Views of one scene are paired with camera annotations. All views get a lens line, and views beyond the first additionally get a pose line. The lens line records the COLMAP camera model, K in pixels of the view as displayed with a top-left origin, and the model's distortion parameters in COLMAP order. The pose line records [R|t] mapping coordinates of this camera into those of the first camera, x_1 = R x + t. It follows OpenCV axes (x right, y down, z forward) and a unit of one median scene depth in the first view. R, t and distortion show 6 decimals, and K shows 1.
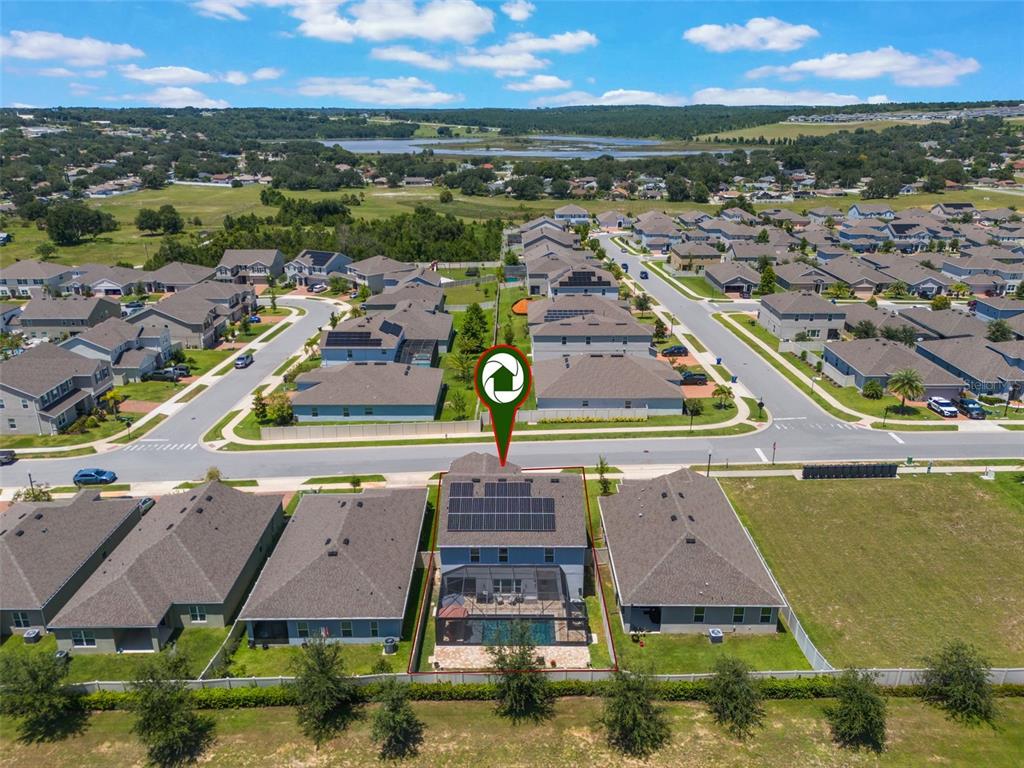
lens RADIAL K [[773.7, 0, 508.4], [0, 773.7, 378.9], [0, 0, 1]] dist [0.061600, -0.047907]
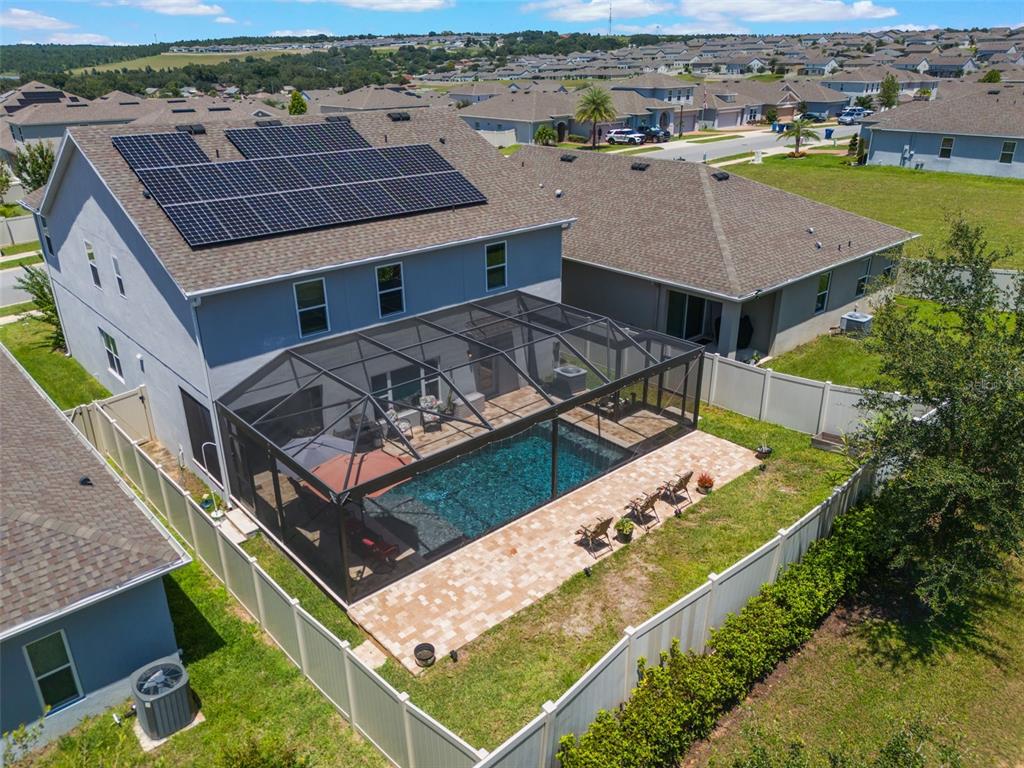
lens RADIAL K [[773.7, 0, 519.2], [0, 773.7, 381.8], [0, 0, 1]] dist [0.061600, -0.047907]
pose [[0.746186, -0.272575, 0.607380, -0.086801], [0.234271, 0.961495, 0.143682, 0.113276], [-0.623157, 0.035078, 0.781310, 0.348488]]
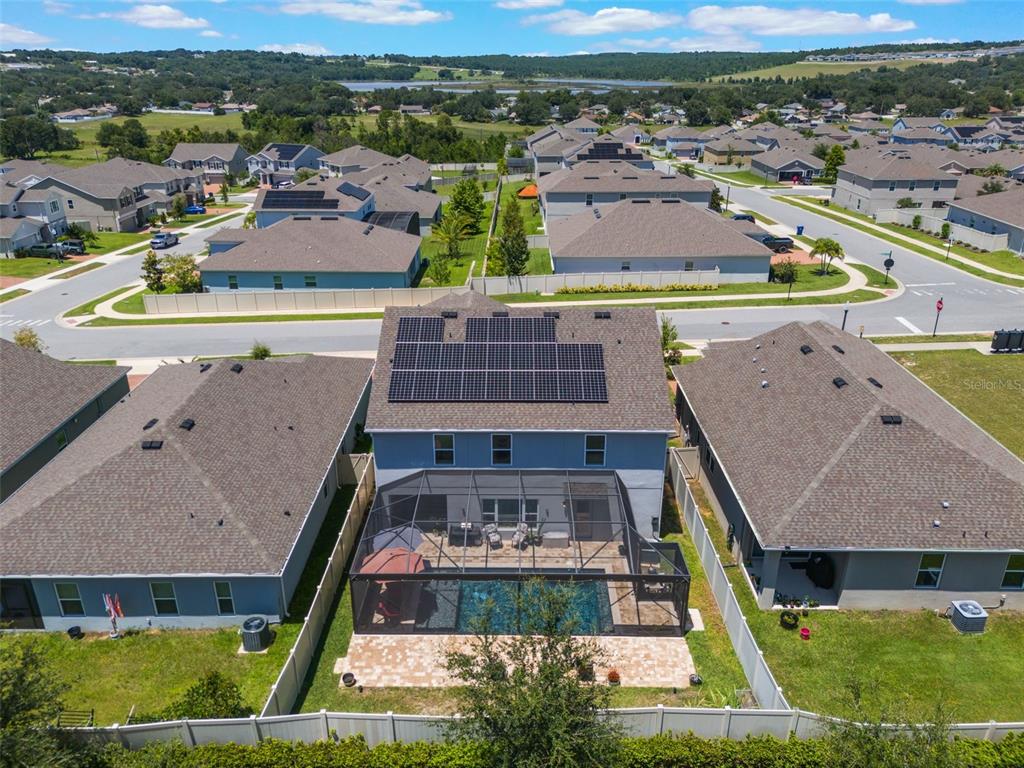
lens RADIAL K [[773.7, 0, 505.4], [0, 773.7, 381.4], [0, 0, 1]] dist [0.061600, -0.047907]
pose [[0.999963, 0.001045, -0.008532, -0.000017], [-0.000561, 0.998398, 0.056582, 0.076832], [0.008577, -0.056575, 0.998362, 0.252437]]
